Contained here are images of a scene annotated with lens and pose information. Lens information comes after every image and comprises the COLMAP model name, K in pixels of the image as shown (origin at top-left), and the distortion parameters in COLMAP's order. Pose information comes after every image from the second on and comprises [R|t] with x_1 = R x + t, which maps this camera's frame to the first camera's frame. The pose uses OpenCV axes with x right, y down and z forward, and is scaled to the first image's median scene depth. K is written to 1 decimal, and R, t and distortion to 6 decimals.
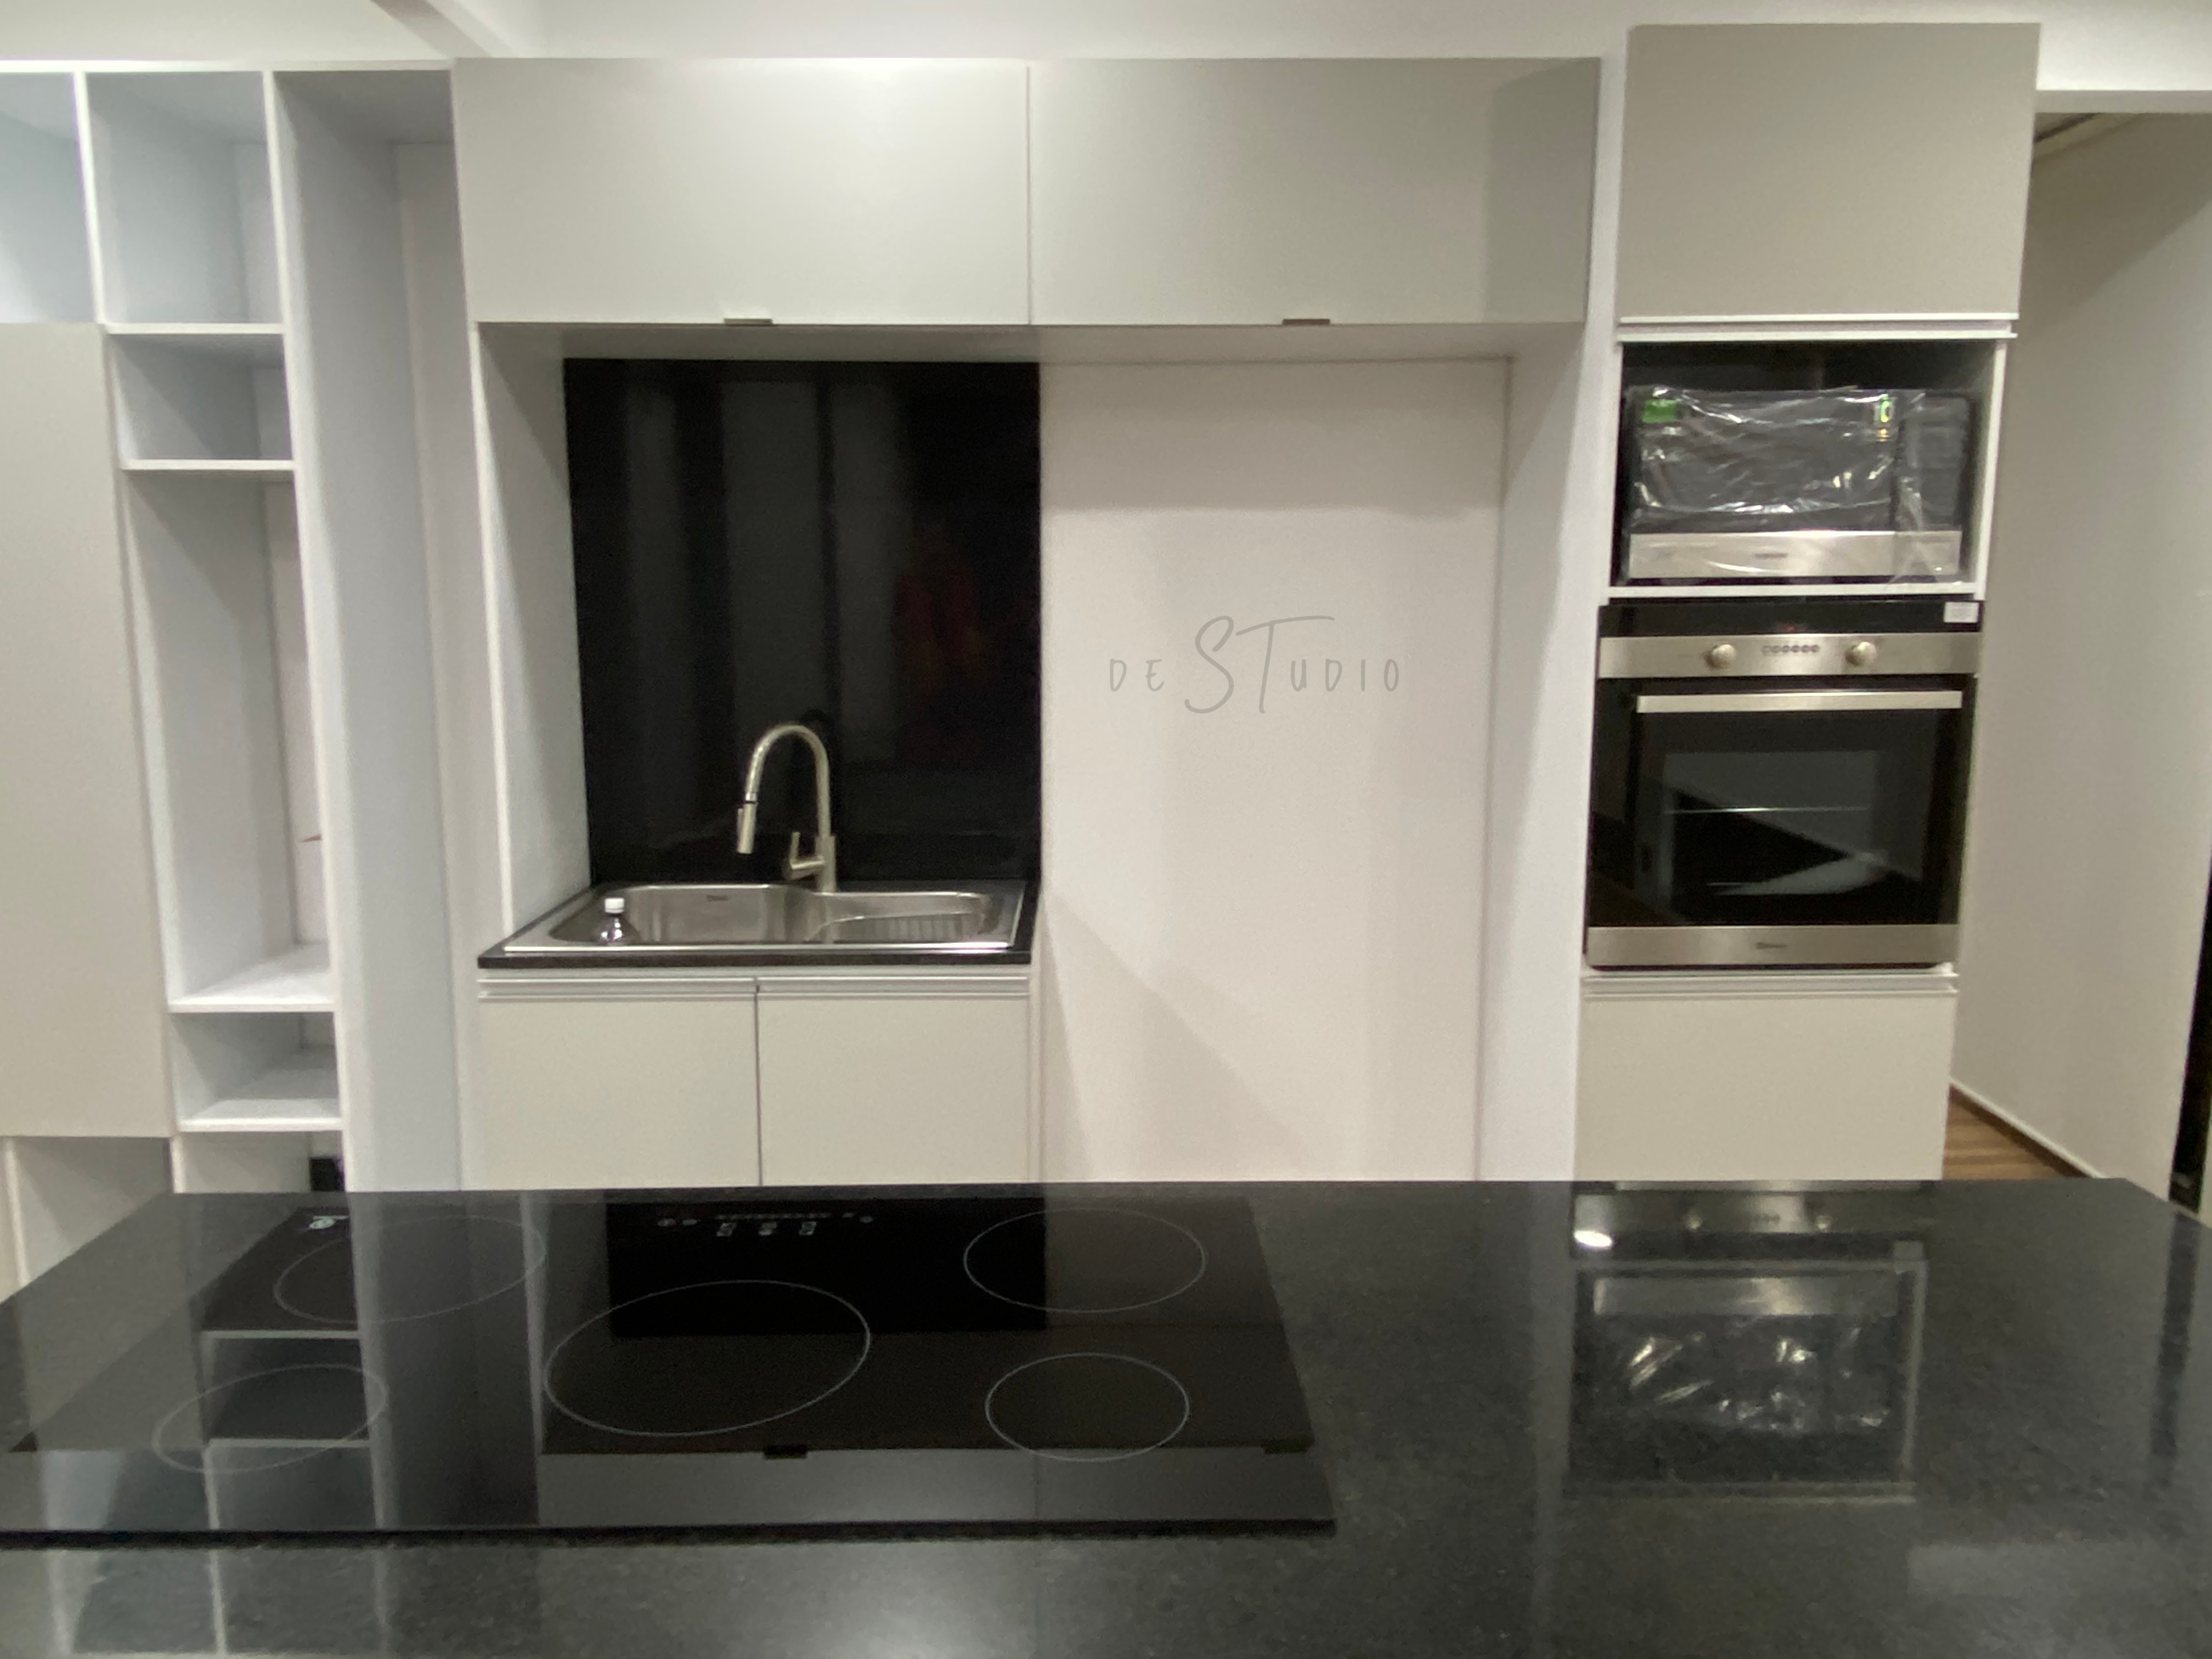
lens RADIAL K [[1577.6, 0, 1094.3], [0, 1577.6, 818.4], [0, 0, 1]] dist [0.017405, -0.000306]
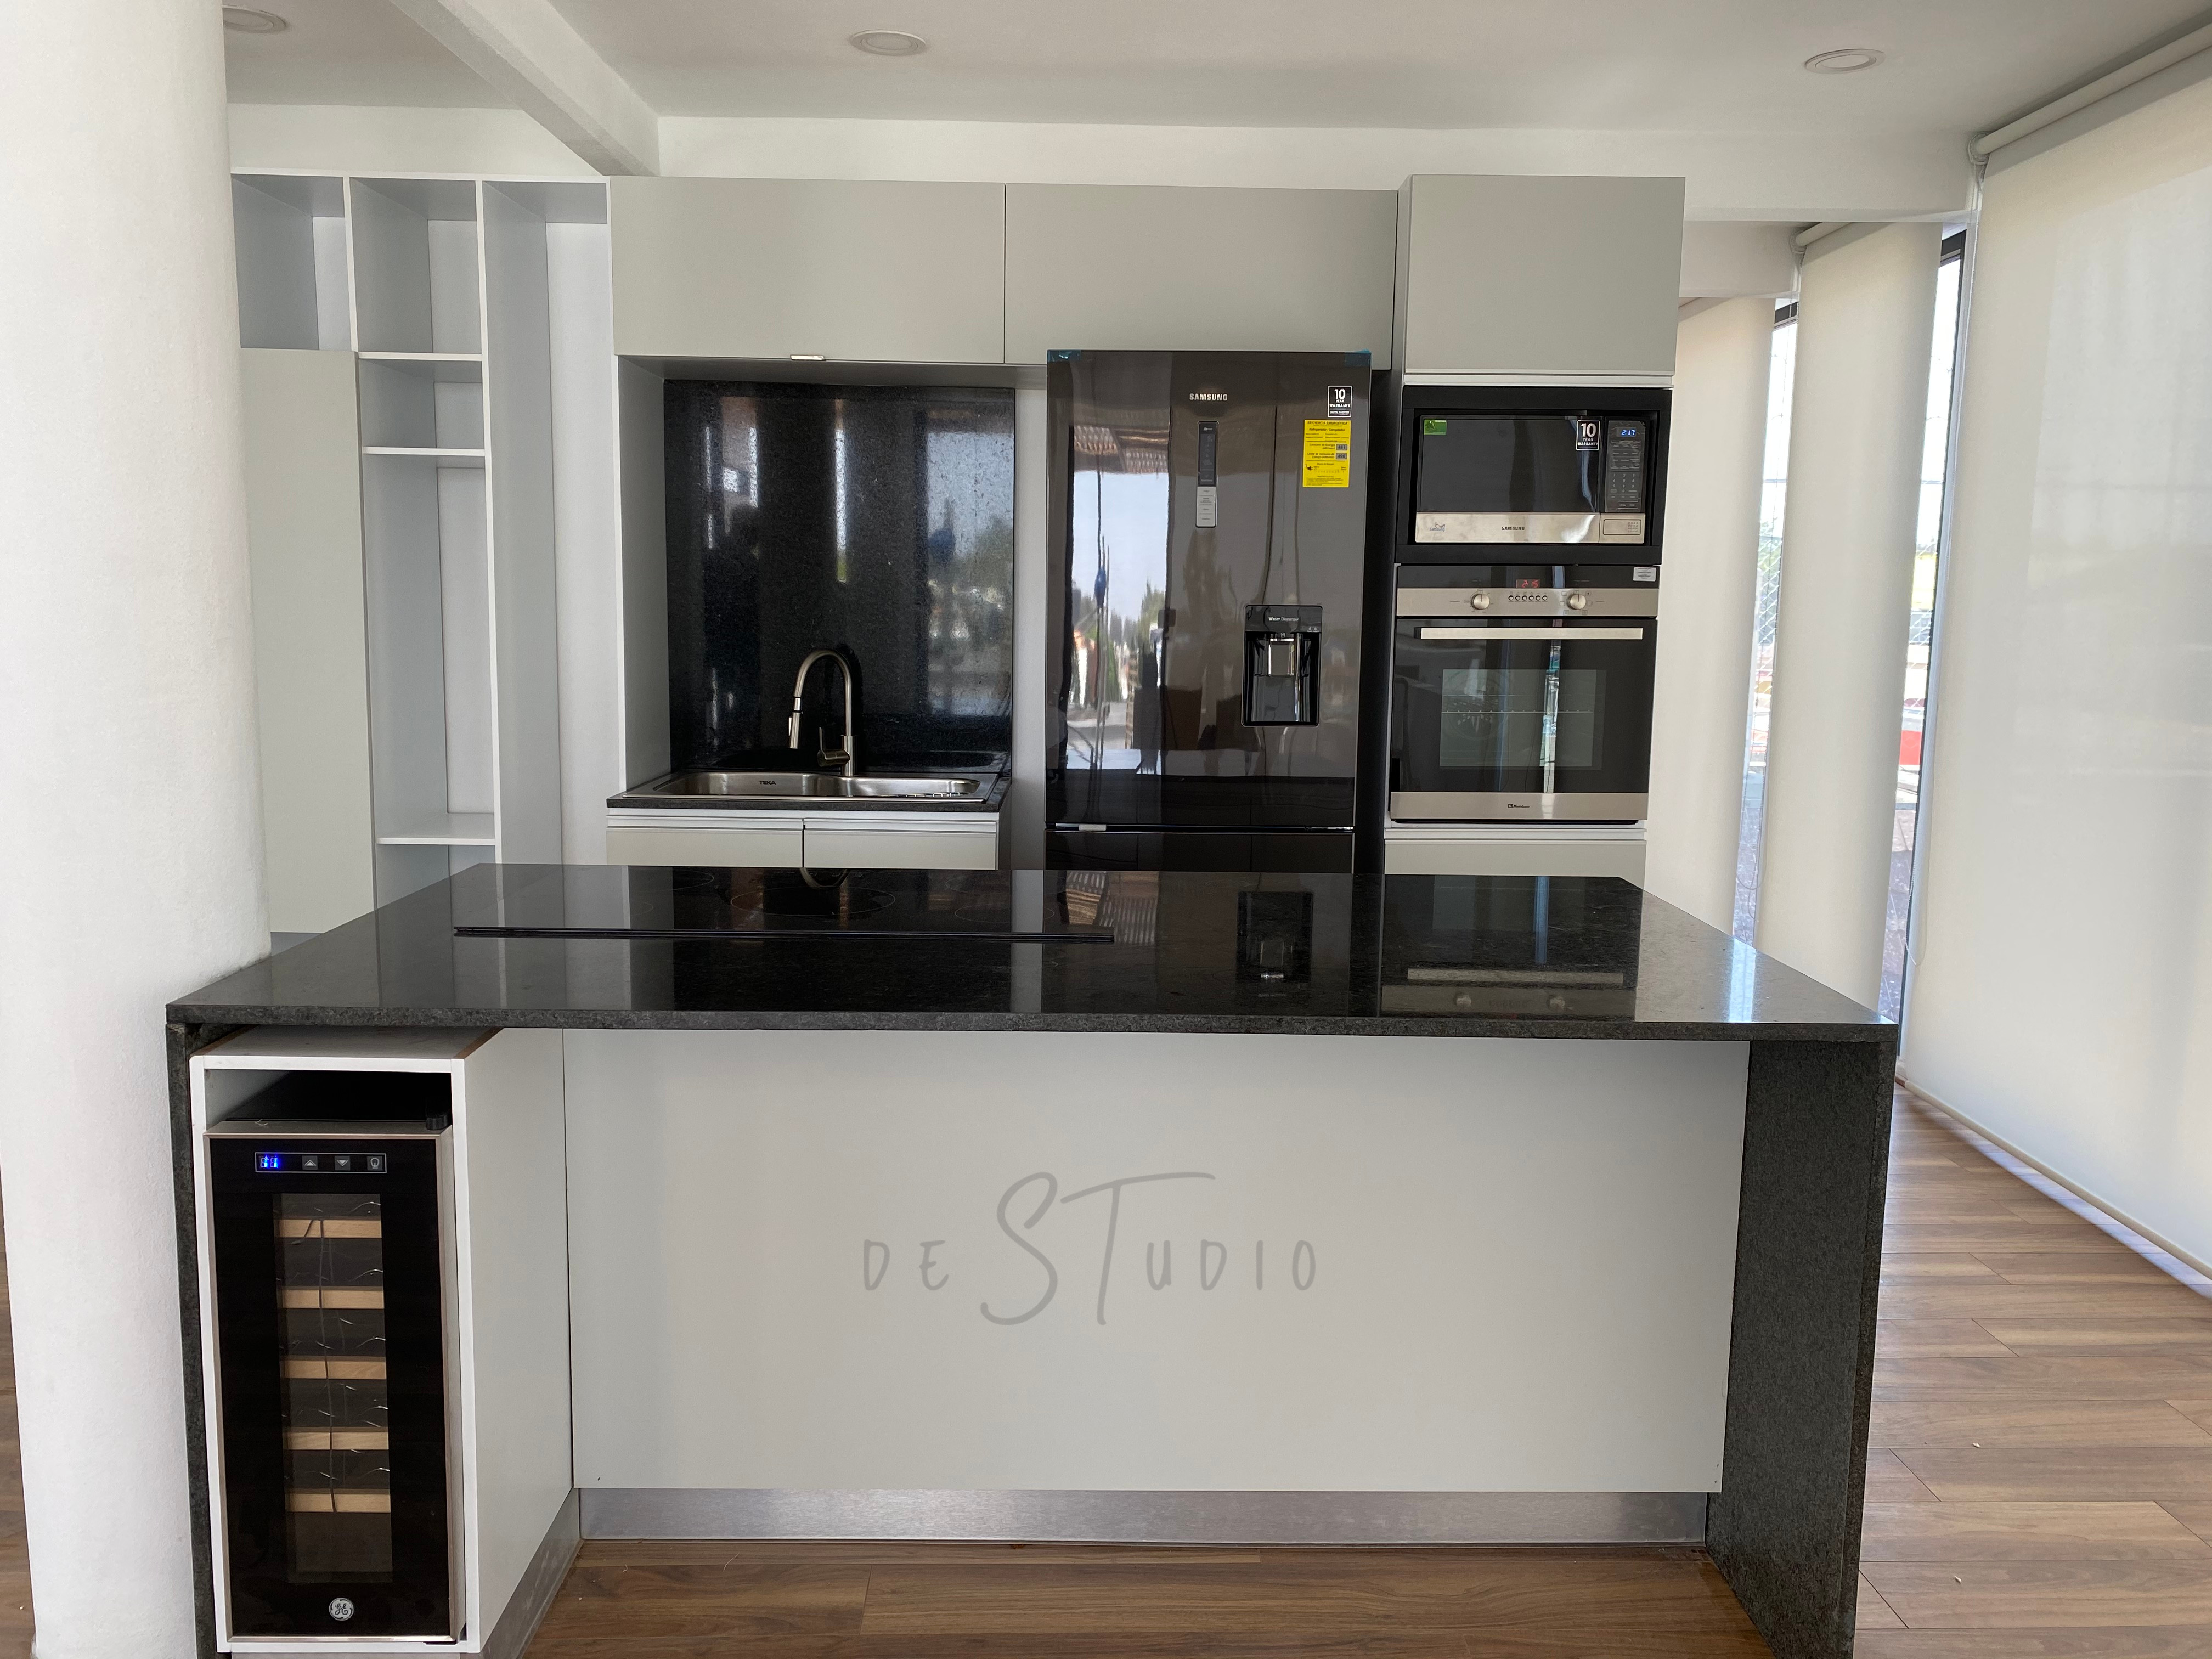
lens RADIAL K [[1715.9, 0, 1115.0], [0, 1715.9, 834.3], [0, 0, 1]] dist [0.029941, -0.017387]
pose [[0.999724, 0.019892, -0.012529, 0.086881], [-0.020136, 0.999604, -0.019640, 0.143384], [0.012133, 0.019887, 0.999729, -0.552723]]
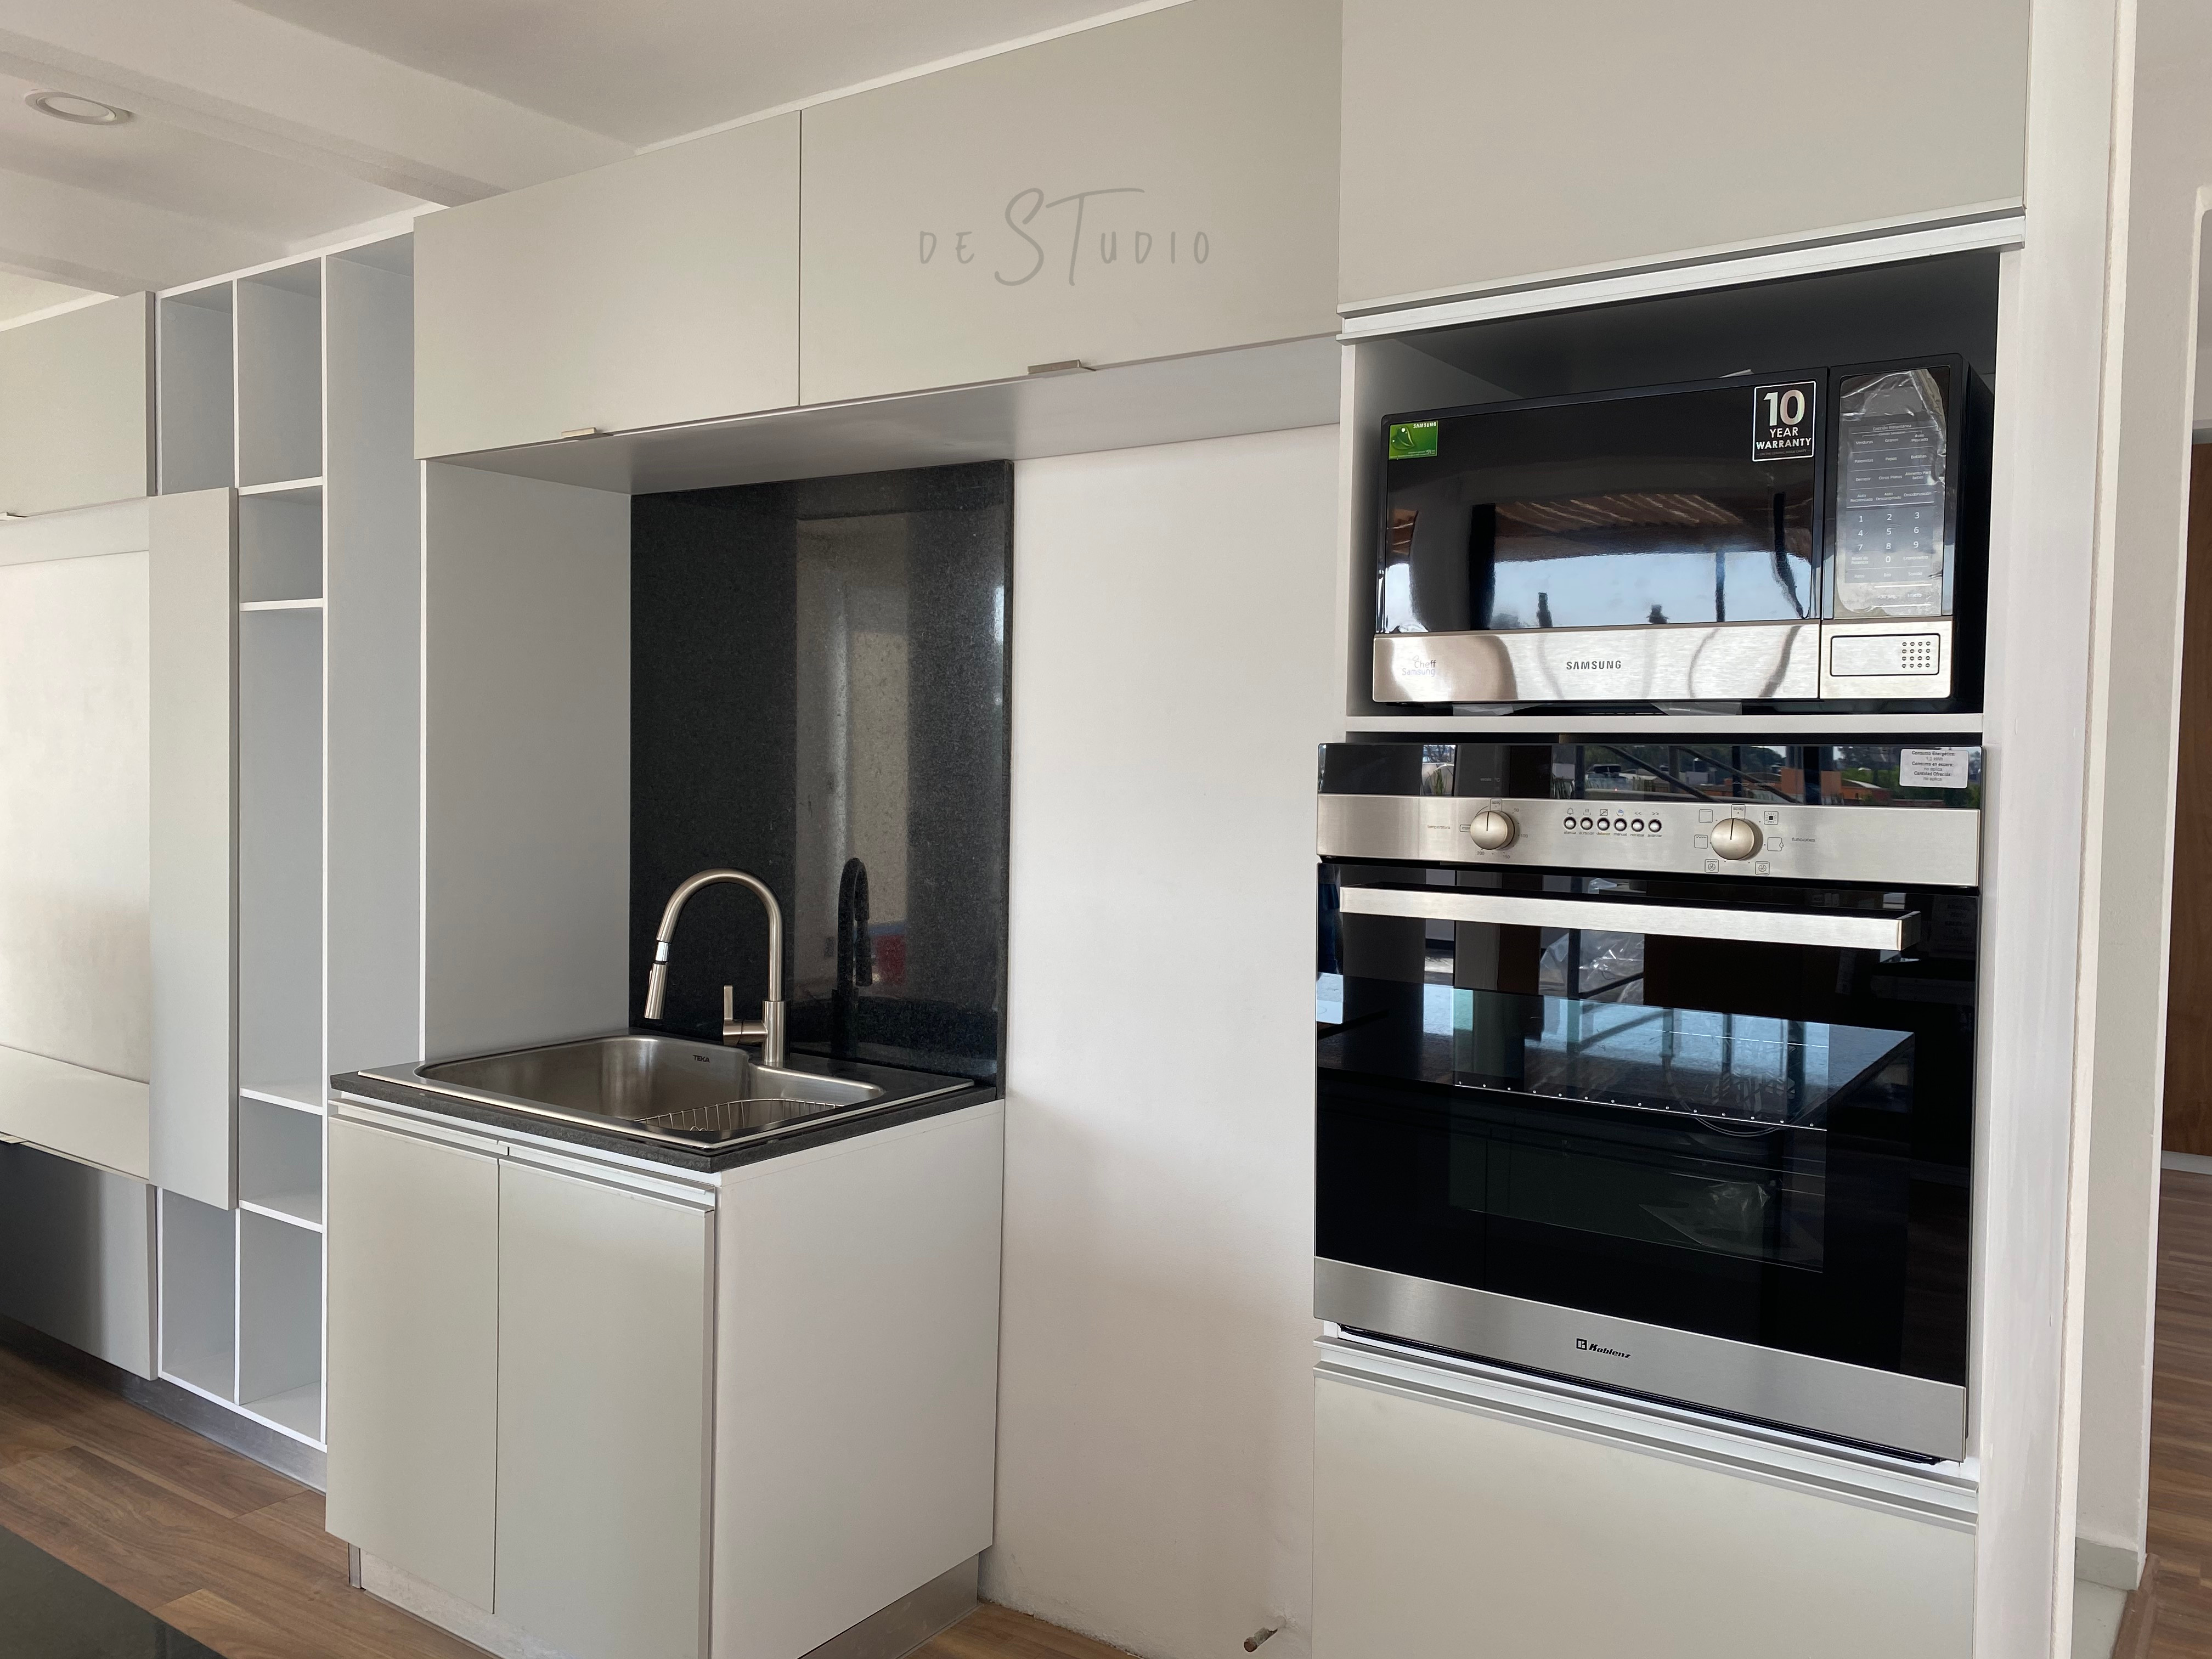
lens RADIAL K [[1715.9, 0, 1105.9], [0, 1715.9, 824.2], [0, 0, 1]] dist [0.029941, -0.017387]
pose [[0.809646, 0.042630, -0.585368, 0.641167], [-0.111604, 0.990344, -0.082241, -0.034221], [0.576209, 0.131916, 0.806586, 0.382315]]
